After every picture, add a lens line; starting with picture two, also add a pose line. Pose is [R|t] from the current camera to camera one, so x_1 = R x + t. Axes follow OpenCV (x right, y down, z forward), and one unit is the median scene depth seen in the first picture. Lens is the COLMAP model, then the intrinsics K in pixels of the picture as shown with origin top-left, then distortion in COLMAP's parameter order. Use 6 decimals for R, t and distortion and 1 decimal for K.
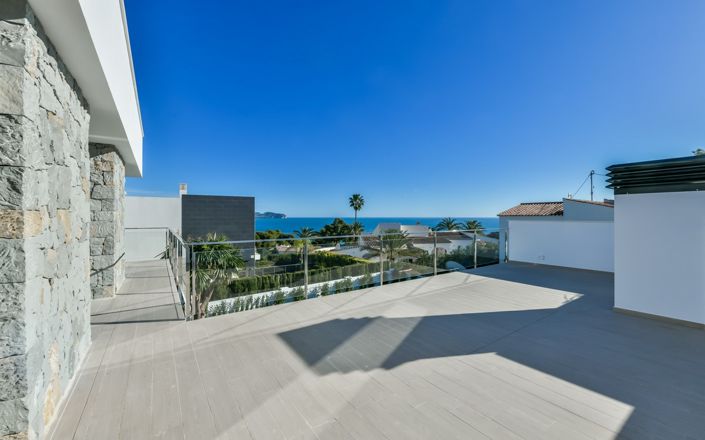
lens RADIAL K [[278.0, 0, 352.5], [0, 278.0, 220.0], [0, 0, 1]] dist [-0.000833, -0.000095]
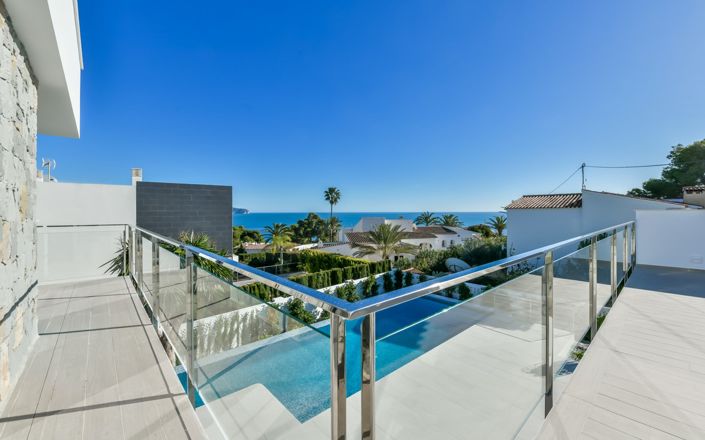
lens RADIAL K [[282.1, 0, 354.6], [0, 282.1, 213.8], [0, 0, 1]] dist [0.000794, 0.000067]
pose [[0.992000, -0.004308, 0.126166, -0.068324], [0.004885, 0.999979, -0.004270, 0.003083], [-0.126145, 0.004852, 0.992000, 0.089319]]
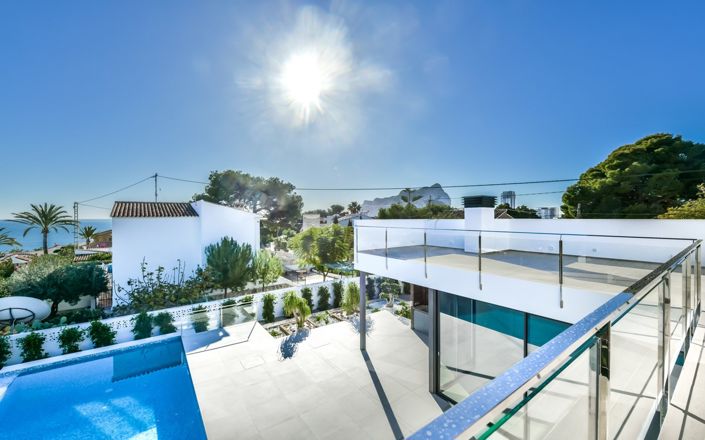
lens RADIAL K [[278.0, 0, 352.5], [0, 278.0, 220.0], [0, 0, 1]] dist [-0.000833, -0.000095]
pose [[-0.014639, -0.013191, 0.999806, -0.178930], [0.009660, 0.999864, 0.013333, -0.006413], [-0.999846, 0.009854, -0.014510, 0.256905]]
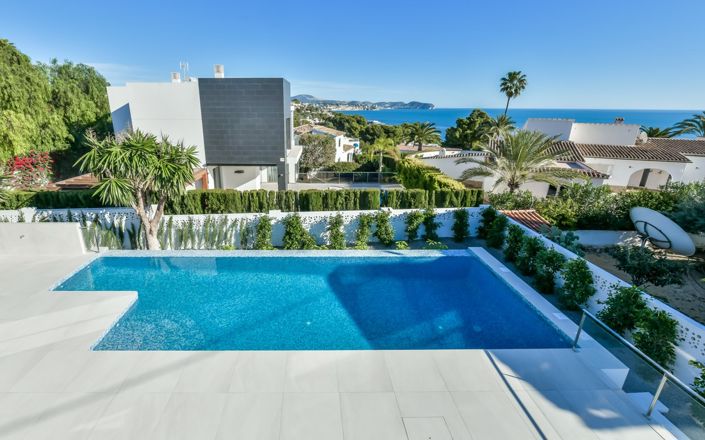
lens RADIAL K [[303.9, 0, 322.1], [0, 303.9, 197.6], [0, 0, 1]] dist [-0.002844, -0.000449]
pose [[0.832607, 0.161396, -0.529827, 0.137538], [-0.010100, 0.960866, 0.276829, -0.002292], [0.553772, -0.225138, 0.801654, 0.244027]]
